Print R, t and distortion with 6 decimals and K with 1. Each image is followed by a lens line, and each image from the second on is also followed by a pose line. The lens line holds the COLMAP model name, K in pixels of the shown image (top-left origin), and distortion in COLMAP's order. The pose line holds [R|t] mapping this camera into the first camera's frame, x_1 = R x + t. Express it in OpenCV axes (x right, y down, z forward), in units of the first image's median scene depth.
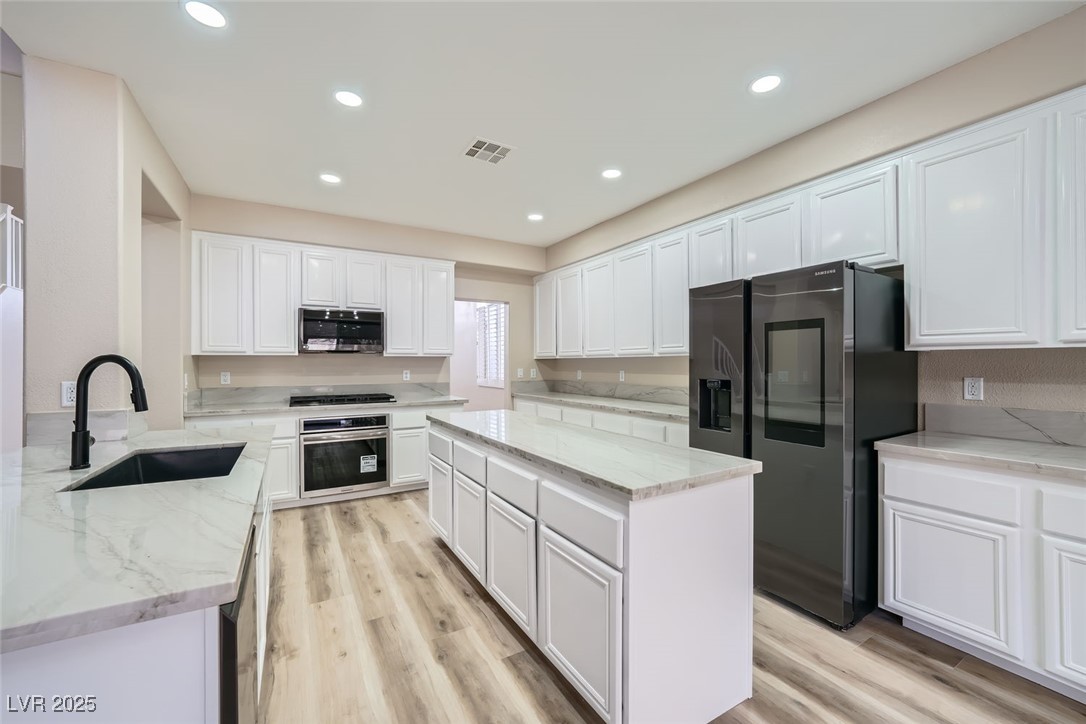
lens RADIAL K [[427.1, 0, 542.7], [0, 427.1, 364.0], [0, 0, 1]] dist [-0.008331, 0.000591]
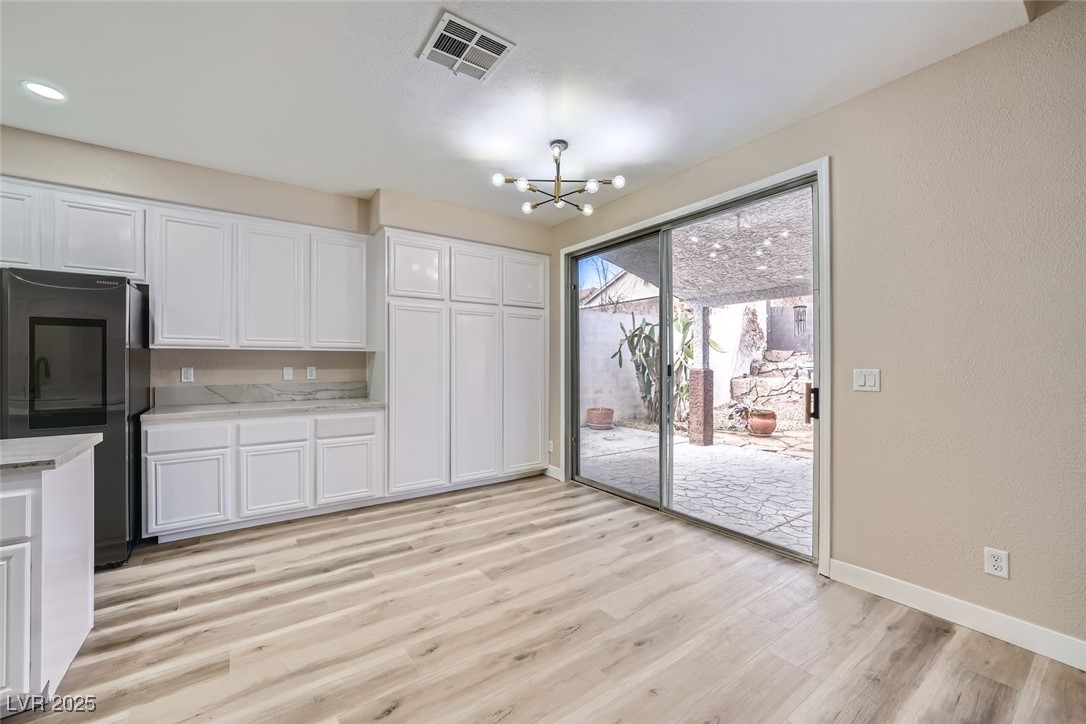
lens RADIAL K [[428.4, 0, 536.7], [0, 428.4, 360.9], [0, 0, 1]] dist [-0.010160, 0.000565]
pose [[-0.075575, 0.005104, 0.997127, -0.592084], [-0.000555, 0.999987, -0.005160, 0.015831], [-0.997140, -0.000943, -0.075572, -0.133063]]
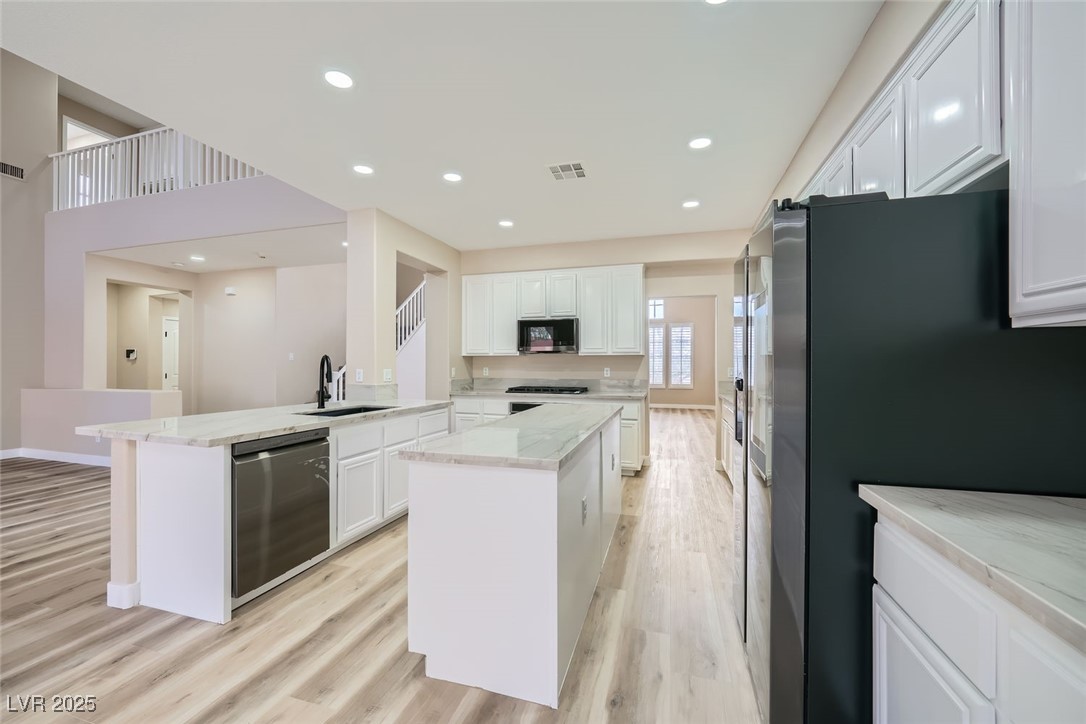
lens RADIAL K [[427.1, 0, 542.7], [0, 427.1, 364.0], [0, 0, 1]] dist [-0.008331, 0.000591]
pose [[0.679574, 0.002574, -0.733603, 0.835467], [-0.004498, 0.999990, -0.000658, 0.014277], [0.733594, 0.003747, 0.679578, 0.240765]]
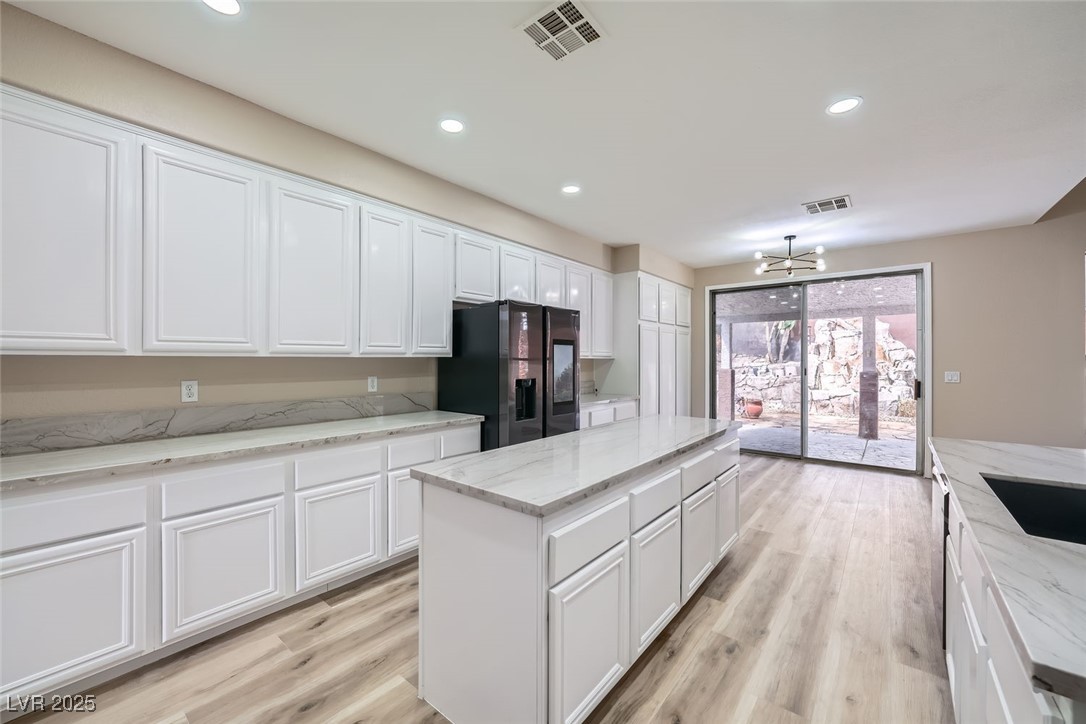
lens RADIAL K [[428.4, 0, 536.7], [0, 428.4, 360.9], [0, 0, 1]] dist [-0.010160, 0.000565]
pose [[-0.333853, -0.002529, 0.942622, -0.902227], [-0.003234, 0.999994, 0.001537, -0.021697], [-0.942619, -0.002535, -0.333859, 1.592233]]
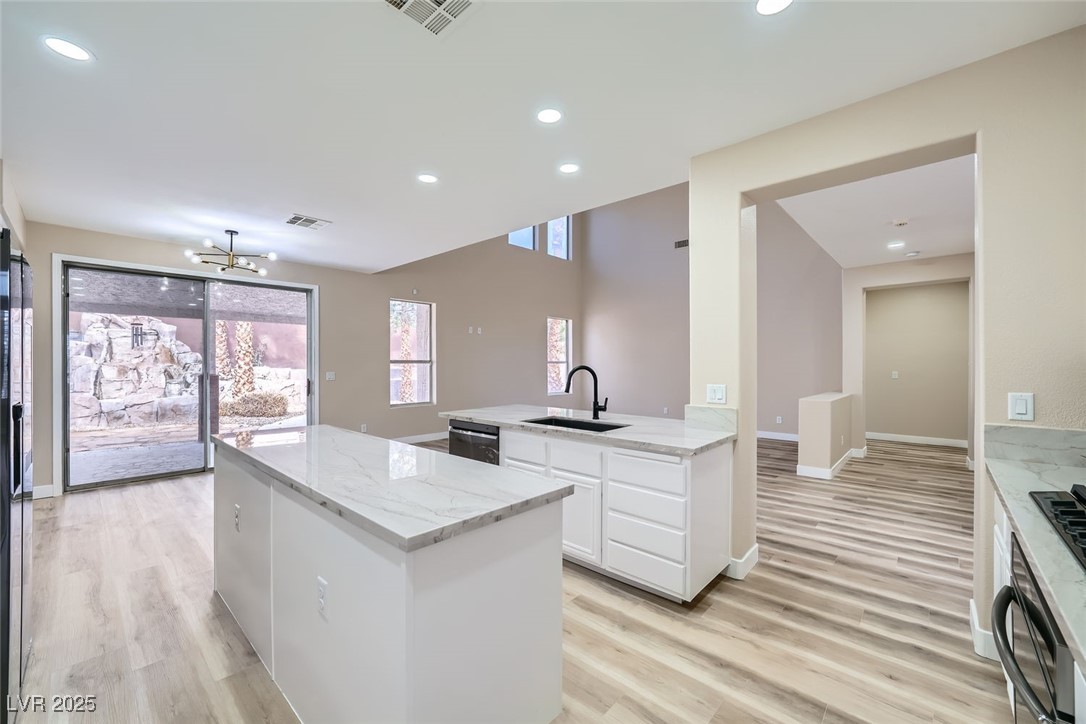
lens RADIAL K [[435.0, 0, 538.6], [0, 435.0, 364.3], [0, 0, 1]] dist [0.001606, 0.000258]
pose [[-0.960713, 0.000336, -0.277542, -0.137796], [0.000481, 1.000000, -0.000453, -0.019855], [0.277542, -0.000569, -0.960713, 2.039744]]
